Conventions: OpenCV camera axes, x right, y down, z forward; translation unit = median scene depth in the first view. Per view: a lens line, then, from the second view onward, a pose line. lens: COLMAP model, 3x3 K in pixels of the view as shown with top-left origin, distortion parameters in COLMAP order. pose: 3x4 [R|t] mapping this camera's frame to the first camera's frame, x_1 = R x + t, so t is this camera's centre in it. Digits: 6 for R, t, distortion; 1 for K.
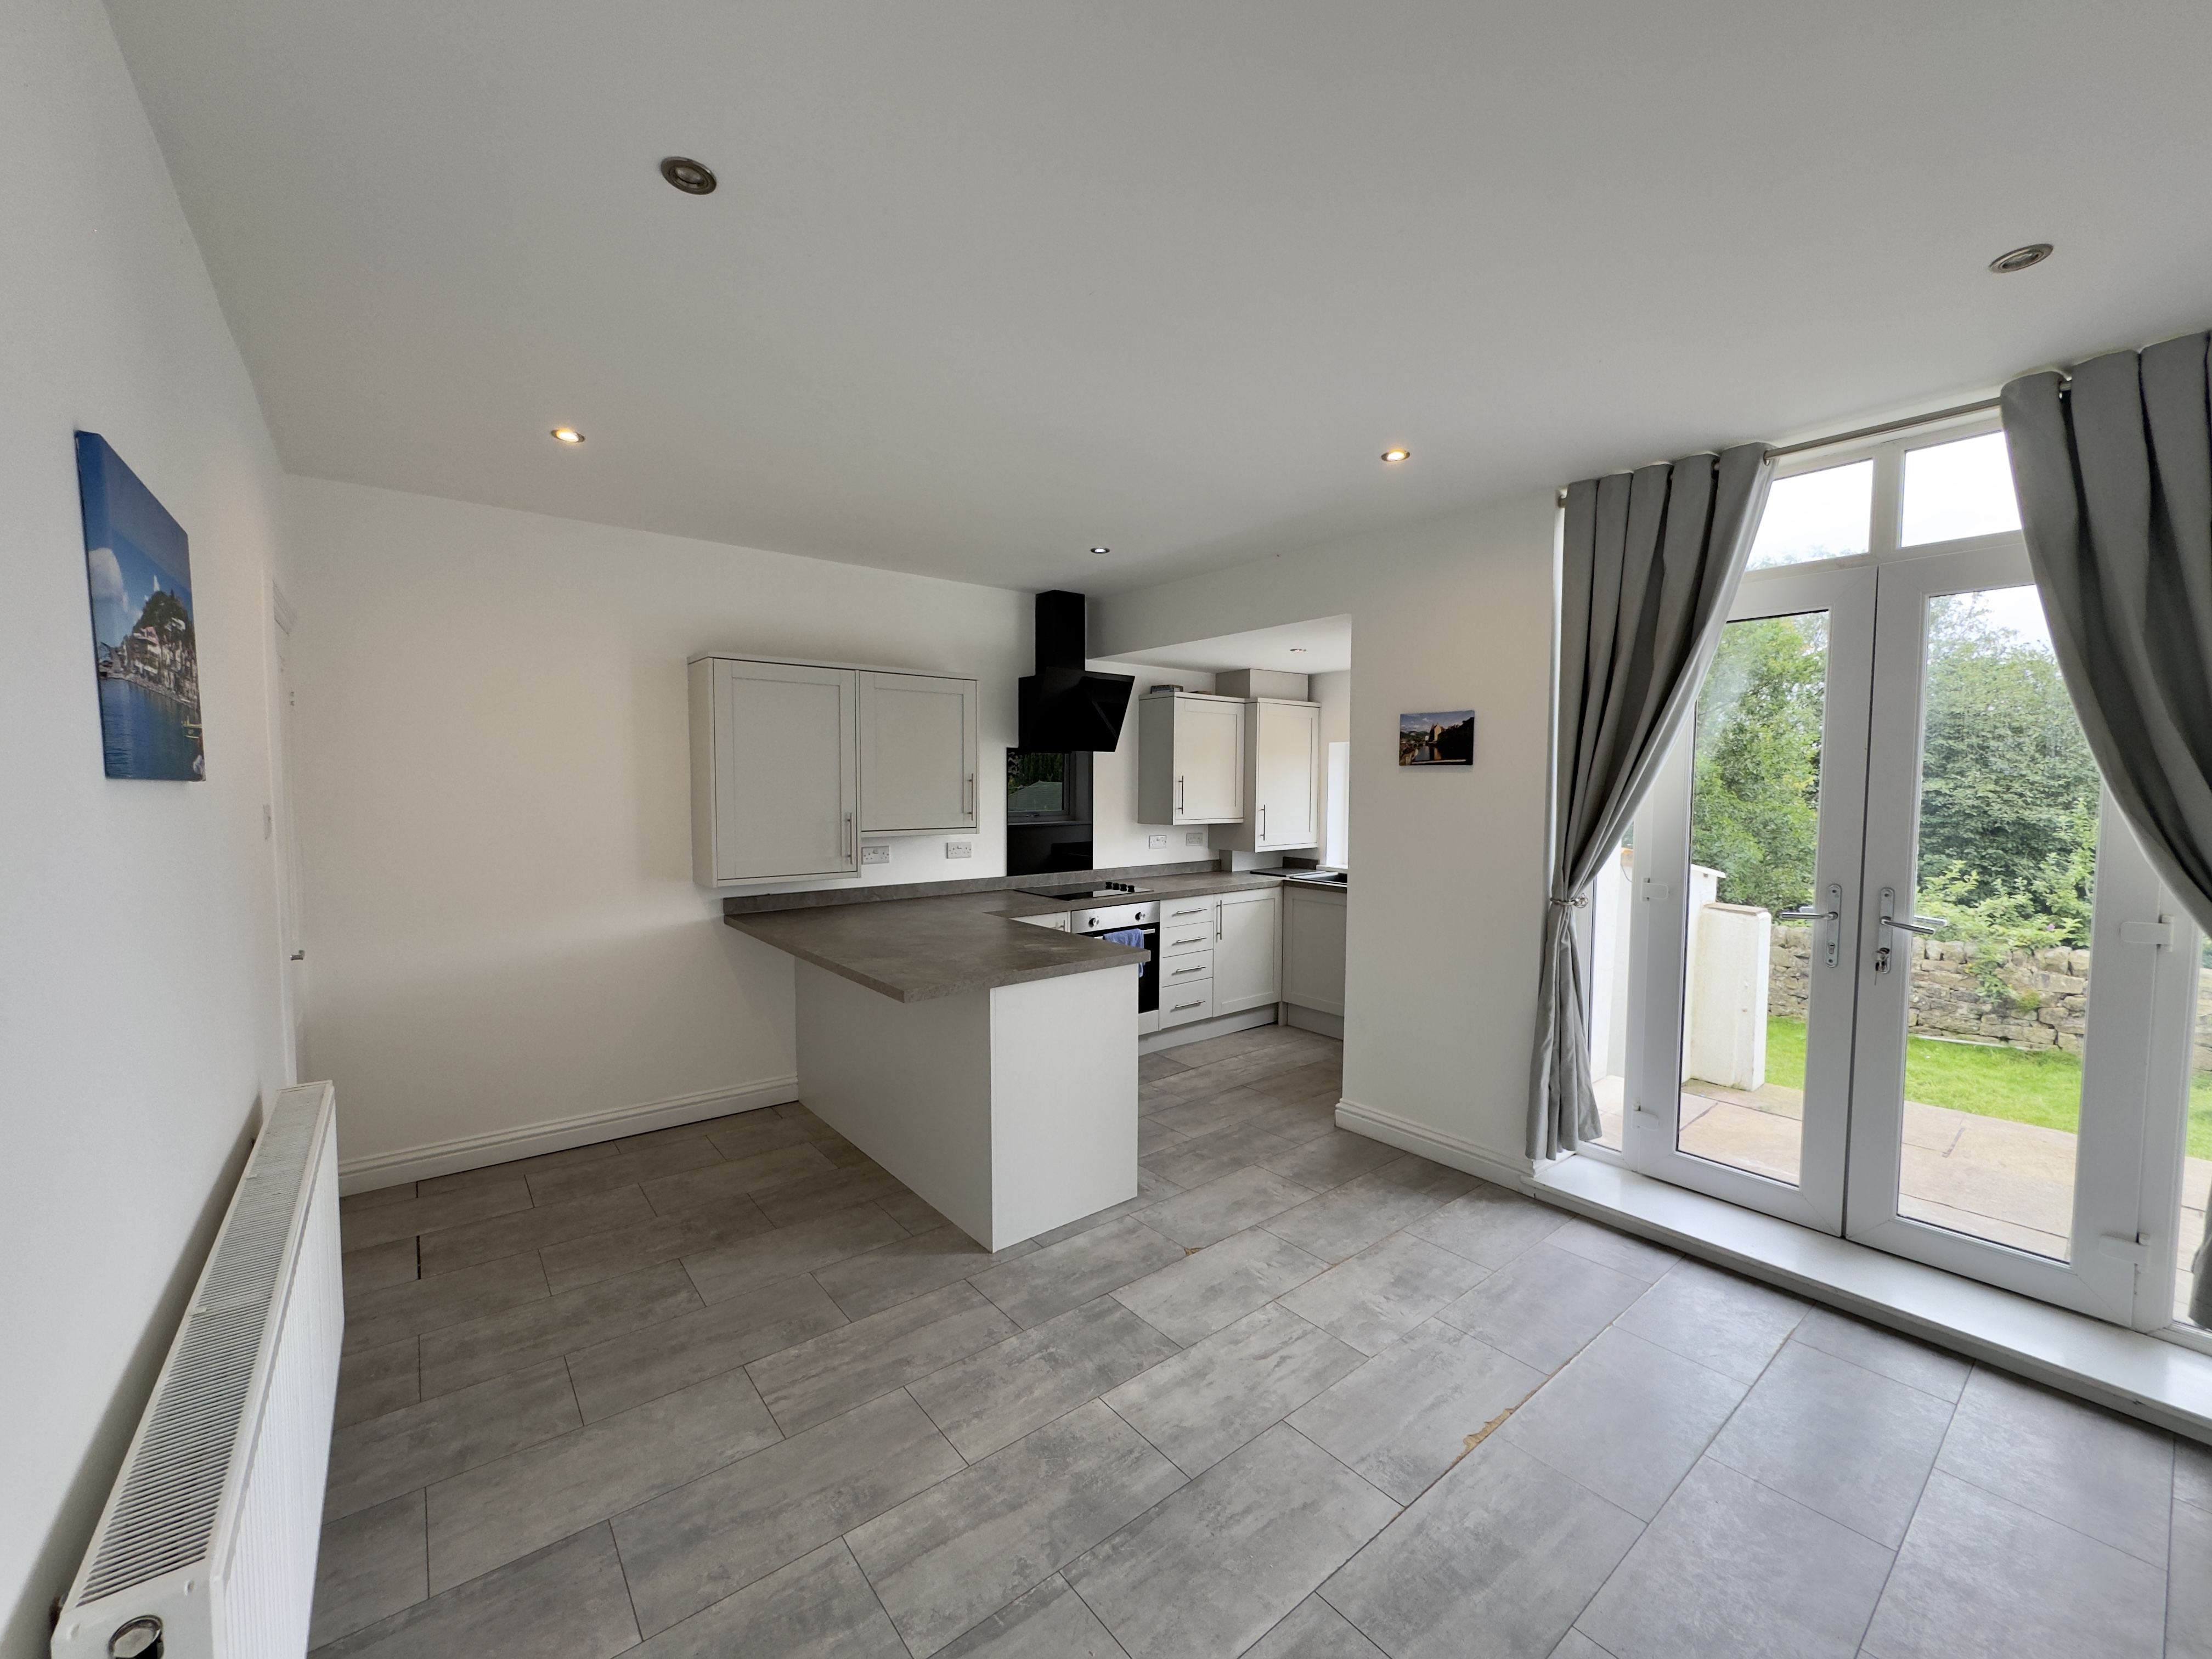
lens RADIAL K [[873.9, 0, 1103.4], [0, 873.9, 811.5], [0, 0, 1]] dist [0.001714, -0.000468]
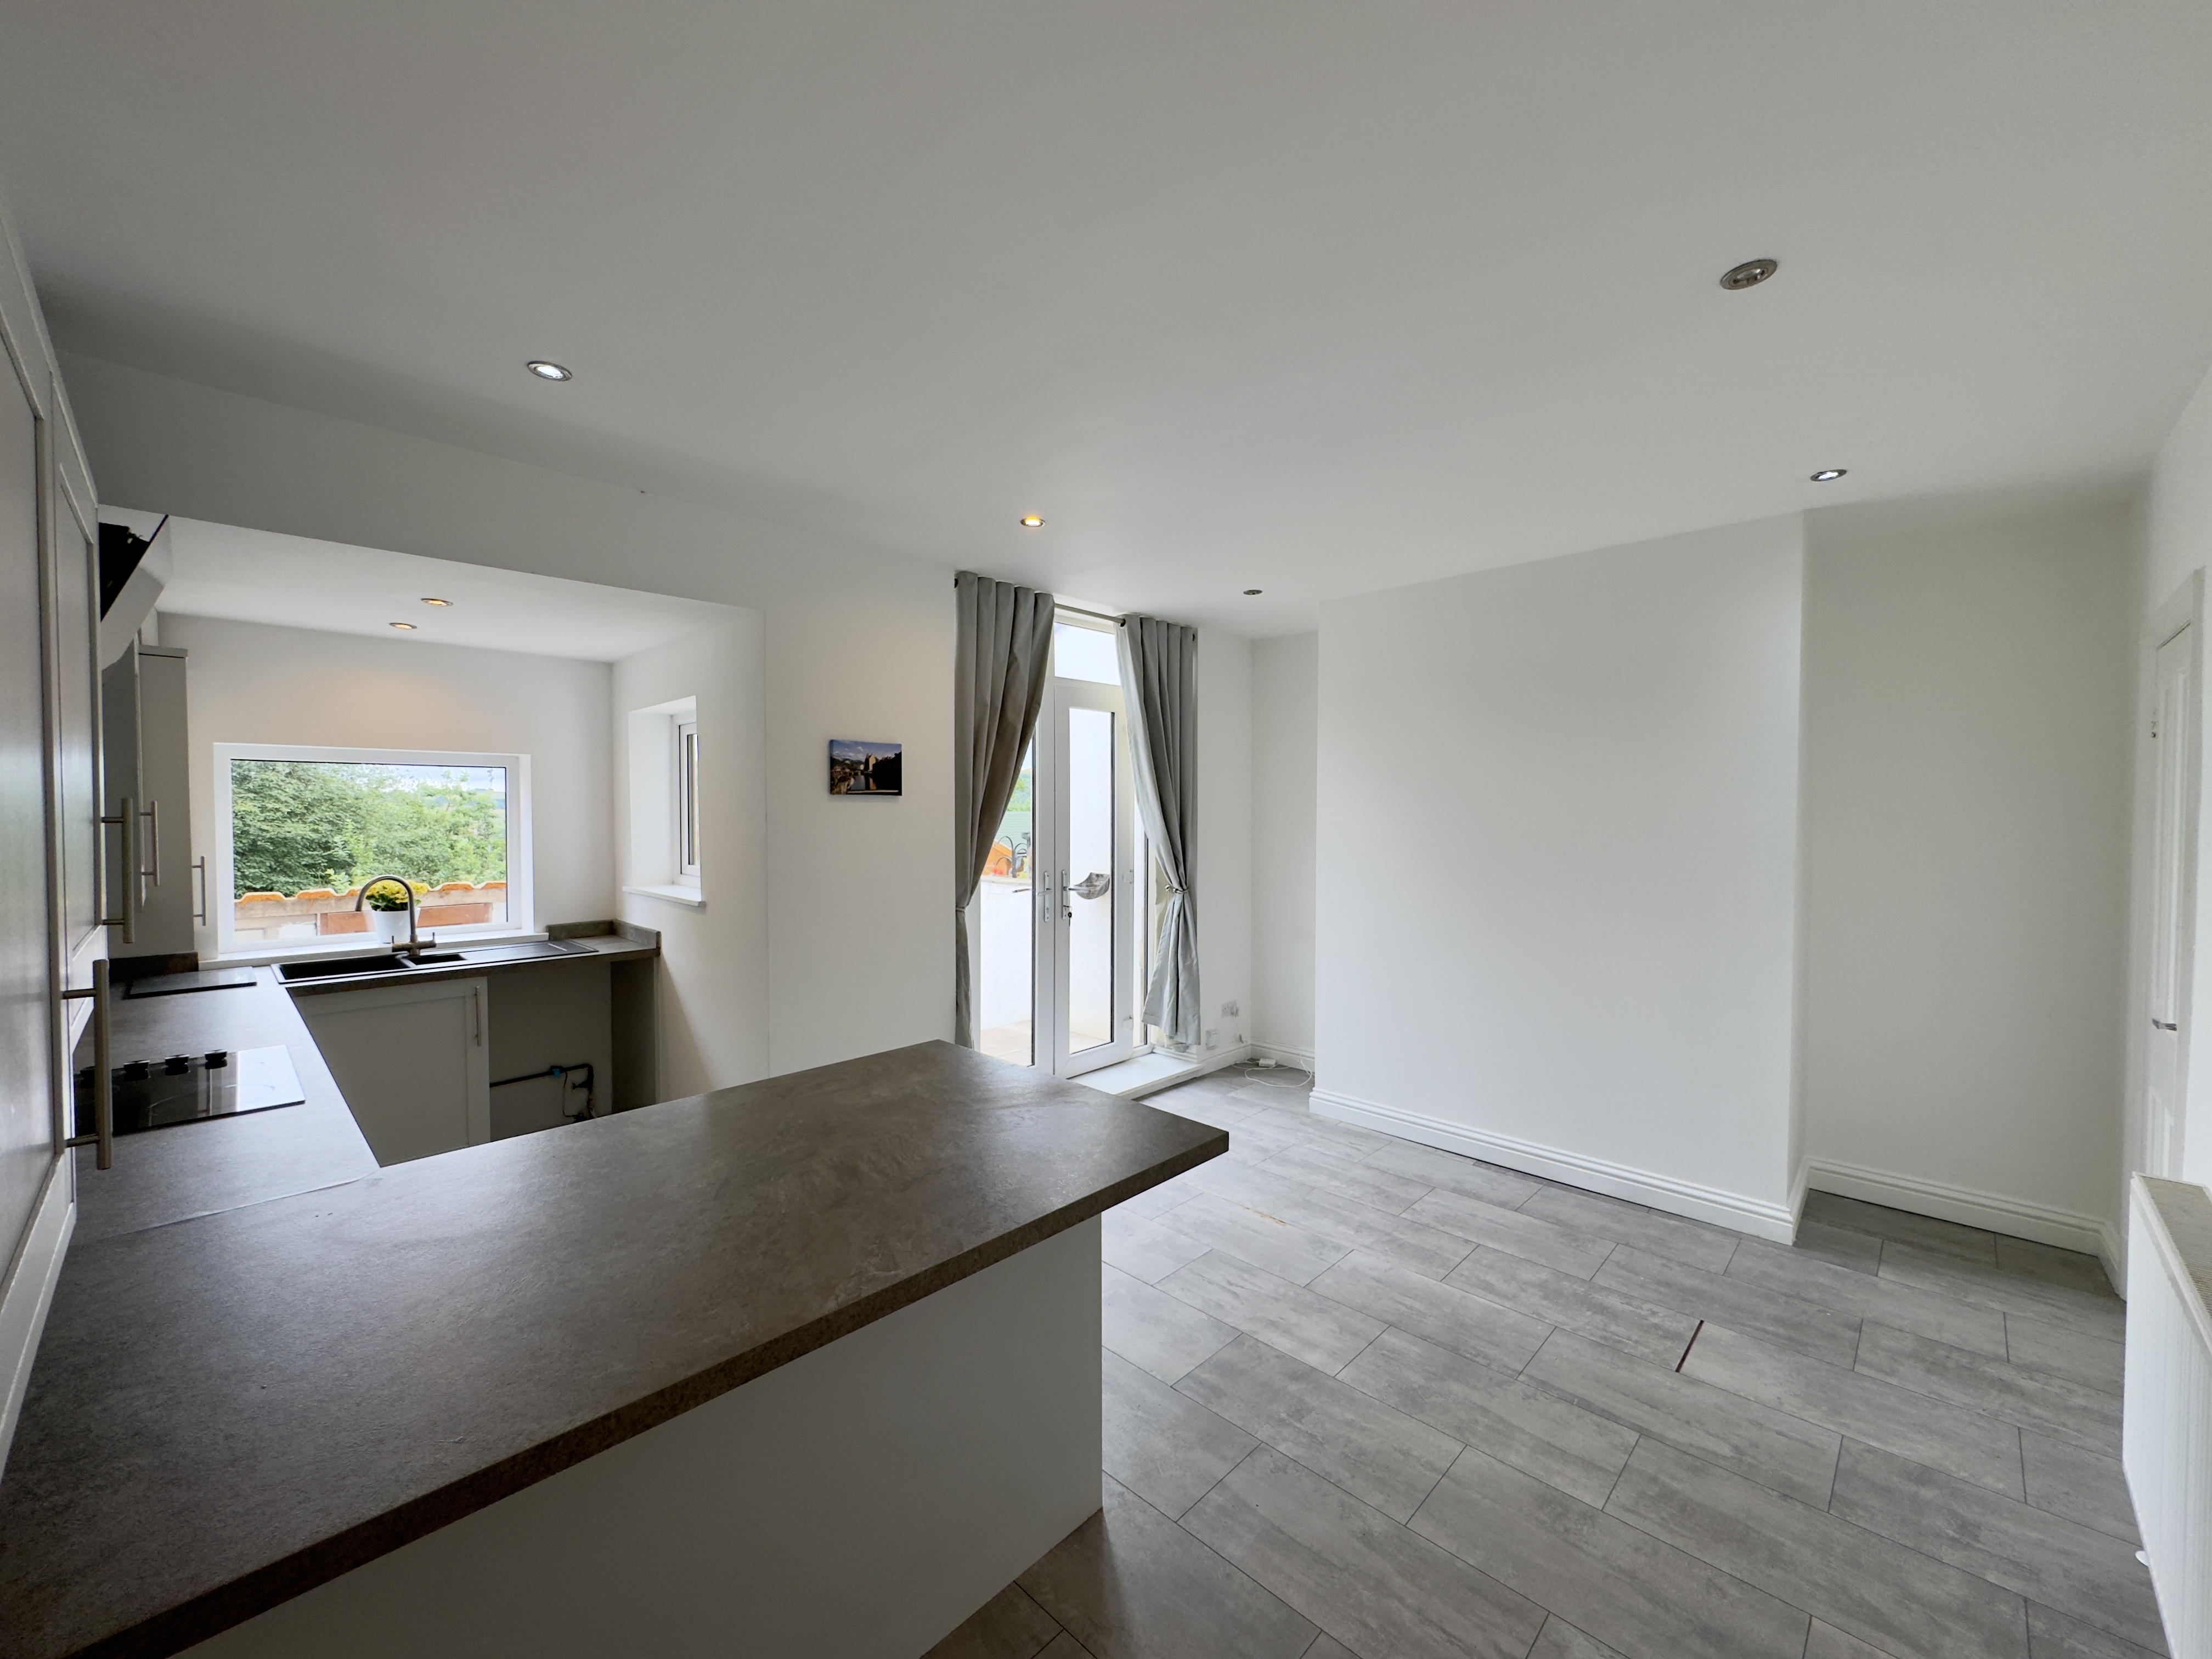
lens RADIAL K [[878.5, 0, 1099.9], [0, 878.5, 825.6], [0, 0, 1]] dist [0.000185, -0.000464]
pose [[-0.120859, -0.025368, 0.992346, -1.030257], [0.031154, 0.999084, 0.029334, -0.063167], [-0.992181, 0.034461, -0.119958, 1.376284]]
